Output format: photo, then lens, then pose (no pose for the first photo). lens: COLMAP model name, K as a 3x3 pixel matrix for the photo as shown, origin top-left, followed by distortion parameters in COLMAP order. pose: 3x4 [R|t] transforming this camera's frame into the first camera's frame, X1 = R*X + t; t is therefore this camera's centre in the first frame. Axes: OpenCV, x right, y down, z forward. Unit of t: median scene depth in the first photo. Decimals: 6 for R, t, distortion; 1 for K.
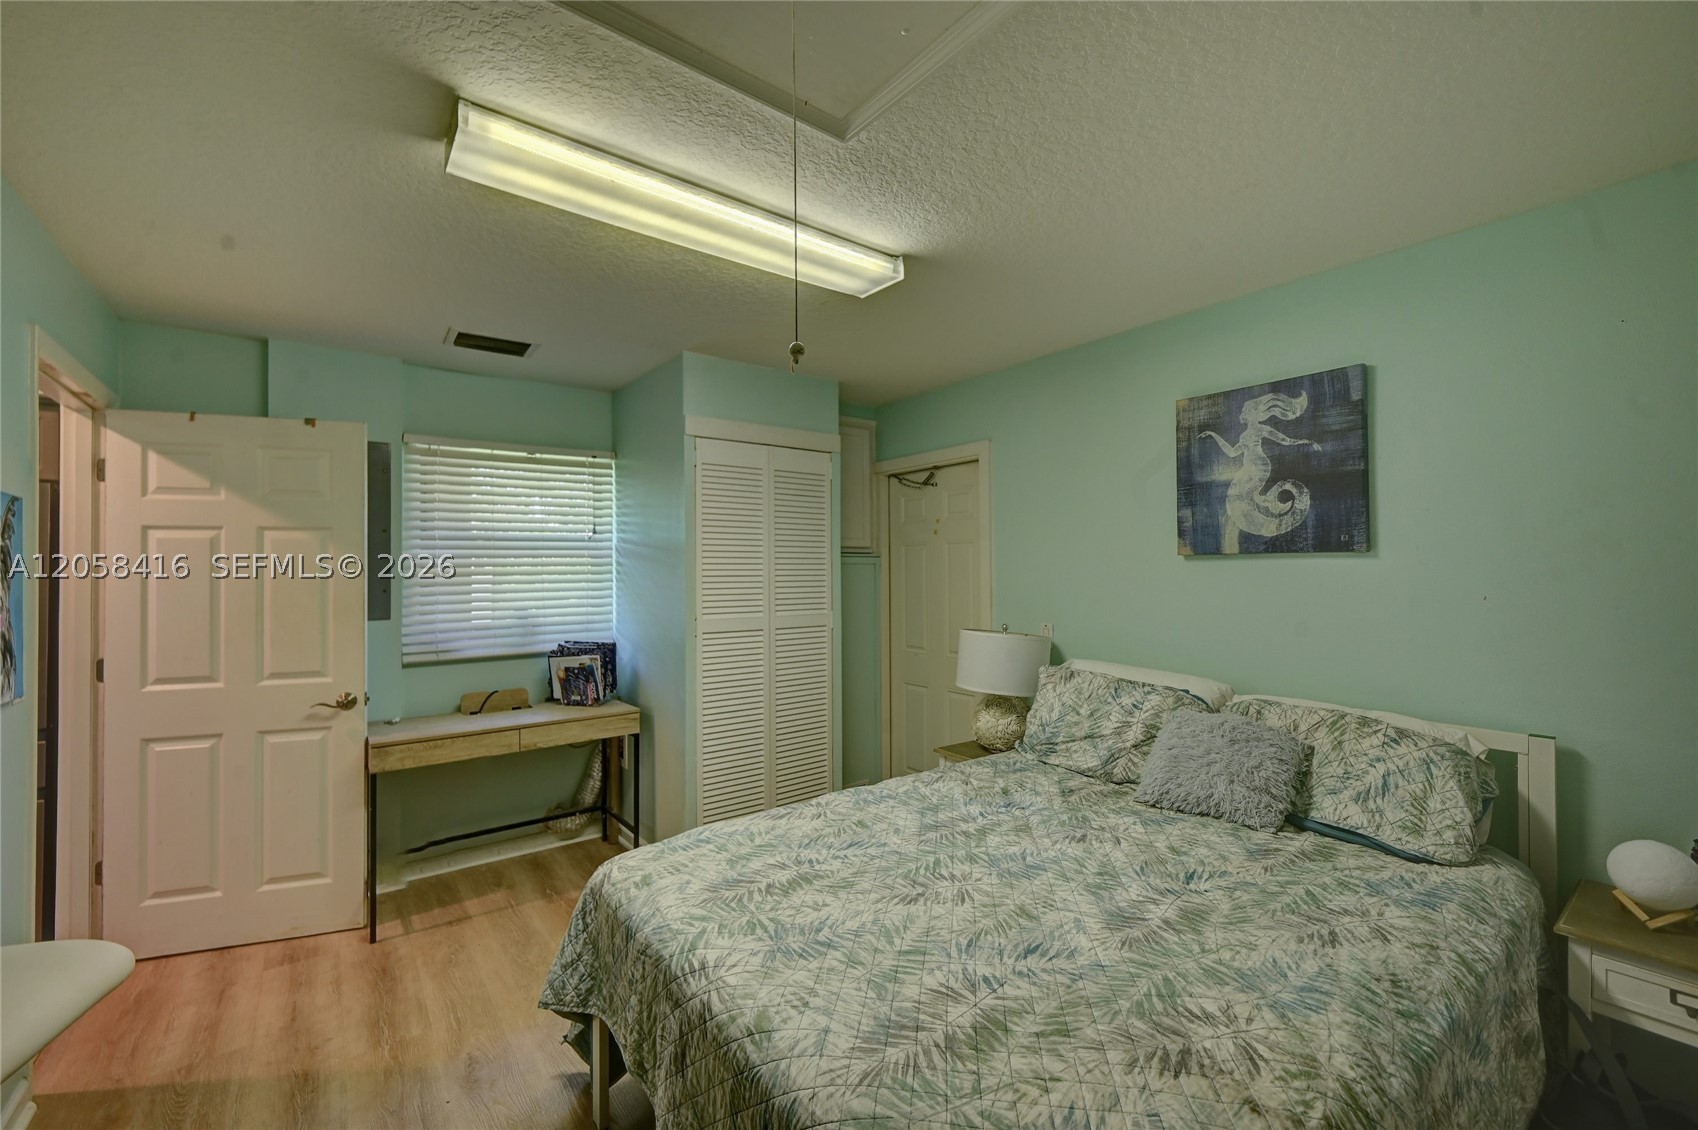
lens RADIAL K [[688.2, 0, 815.7], [0, 688.2, 559.7], [0, 0, 1]] dist [0.001380, 0.000005]
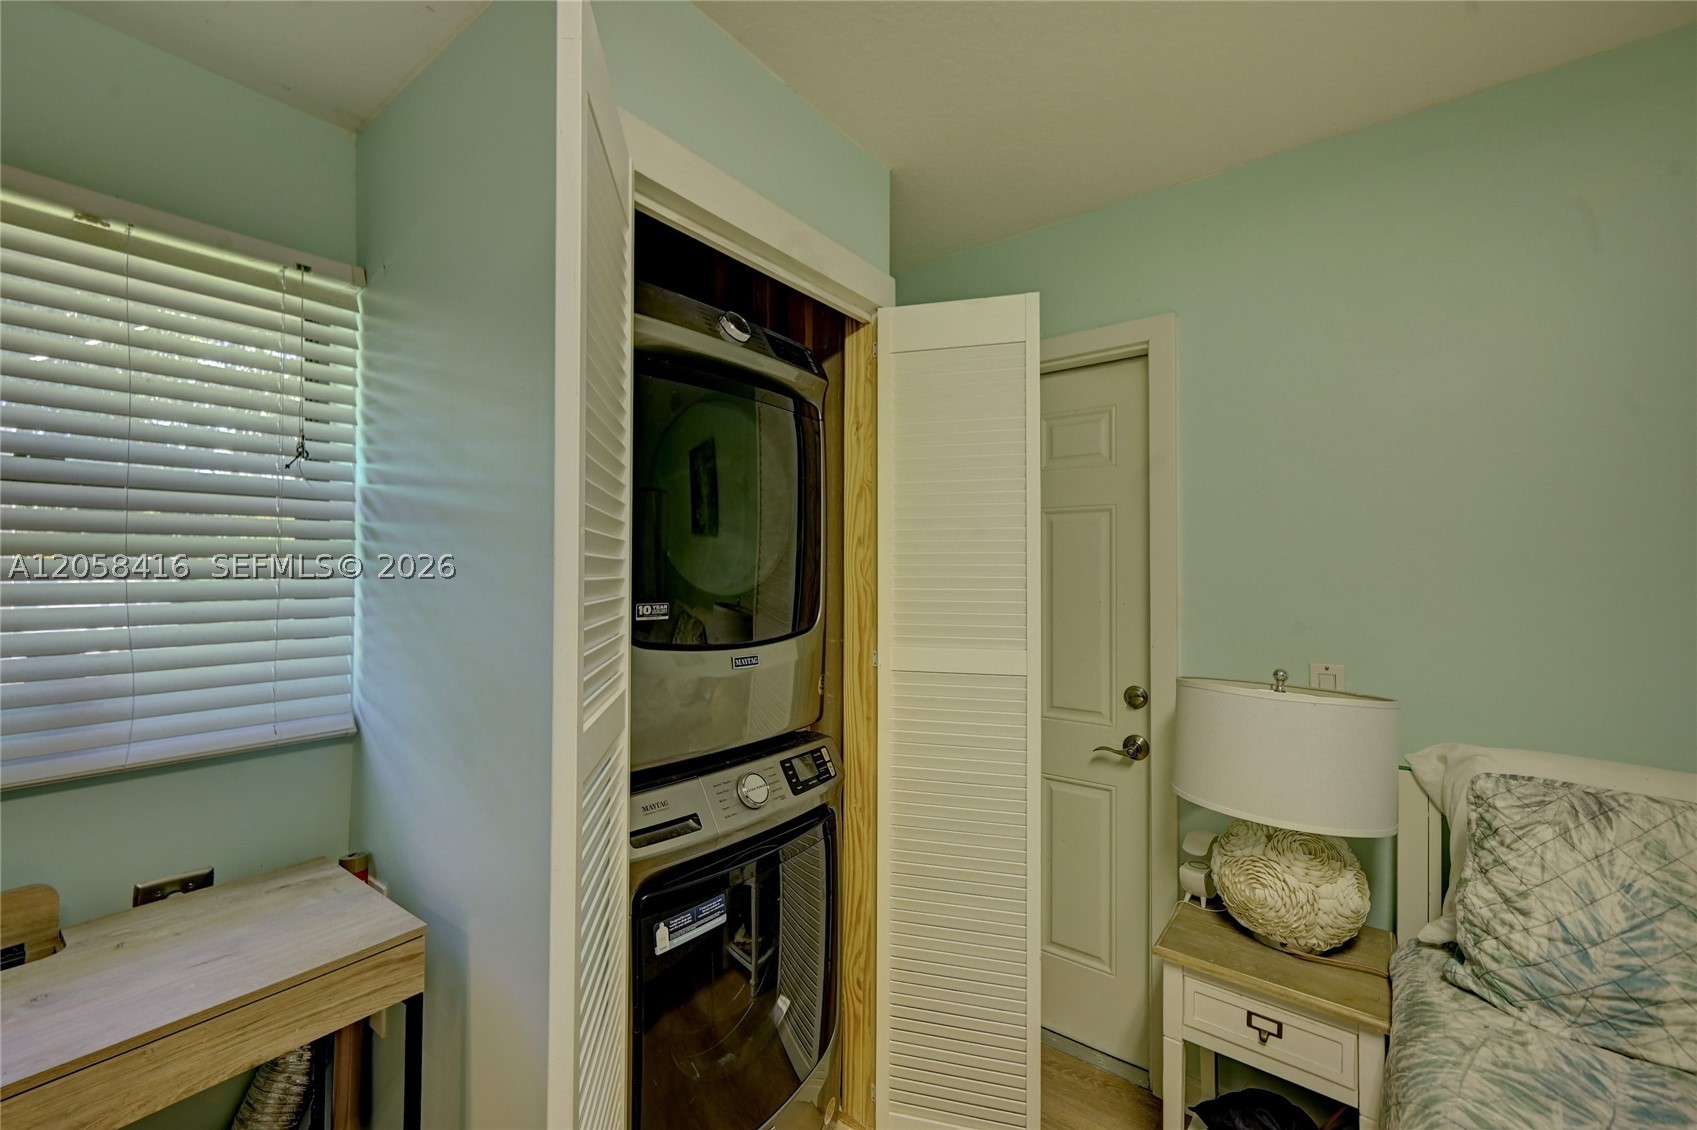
lens RADIAL K [[691.5, 0, 834.5], [0, 691.5, 561.7], [0, 0, 1]] dist [-0.000924, 0.000203]
pose [[0.955628, 0.014389, 0.294224, -0.218694], [-0.015516, 0.999878, 0.001499, 0.028570], [-0.294167, -0.005997, 0.955735, 0.806386]]
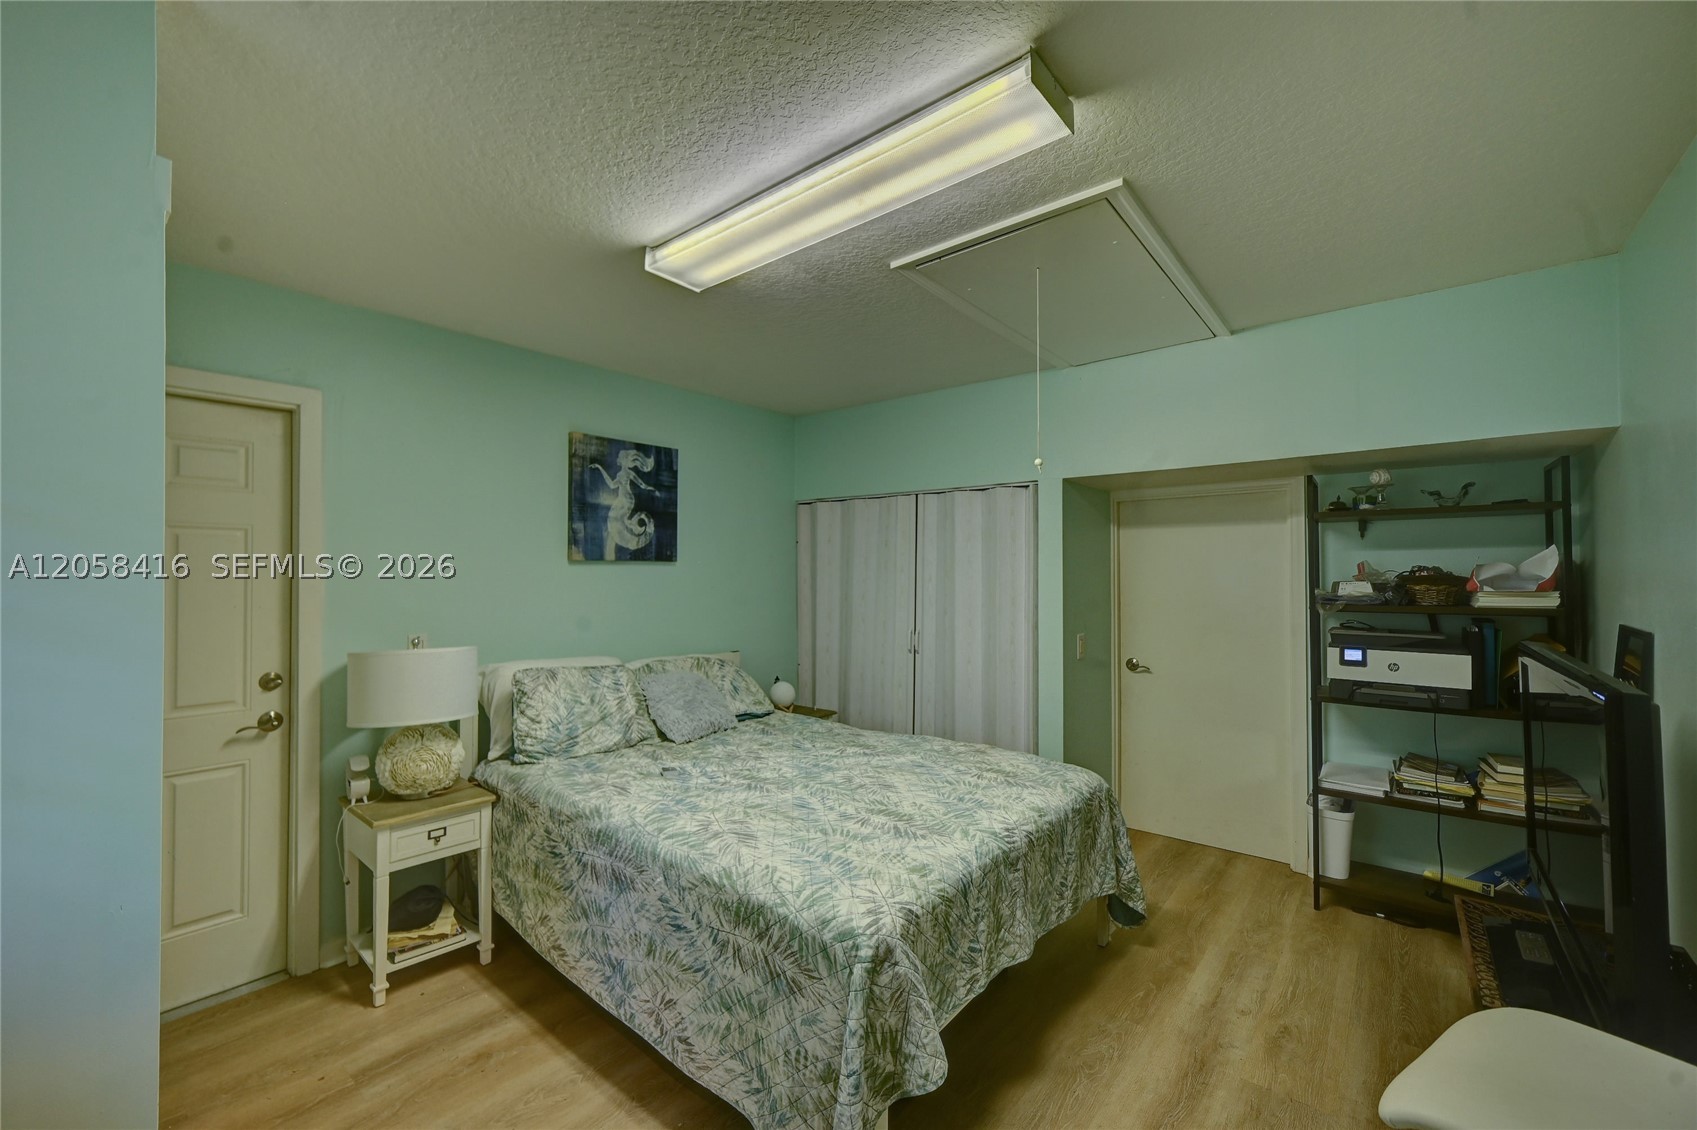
lens RADIAL K [[691.5, 0, 842.1], [0, 691.5, 565.5], [0, 0, 1]] dist [-0.000924, 0.000203]
pose [[-0.259213, 0.012578, 0.965738, -0.826055], [-0.016586, 0.999710, -0.017472, 0.017380], [-0.965678, -0.020547, -0.258929, 0.932452]]
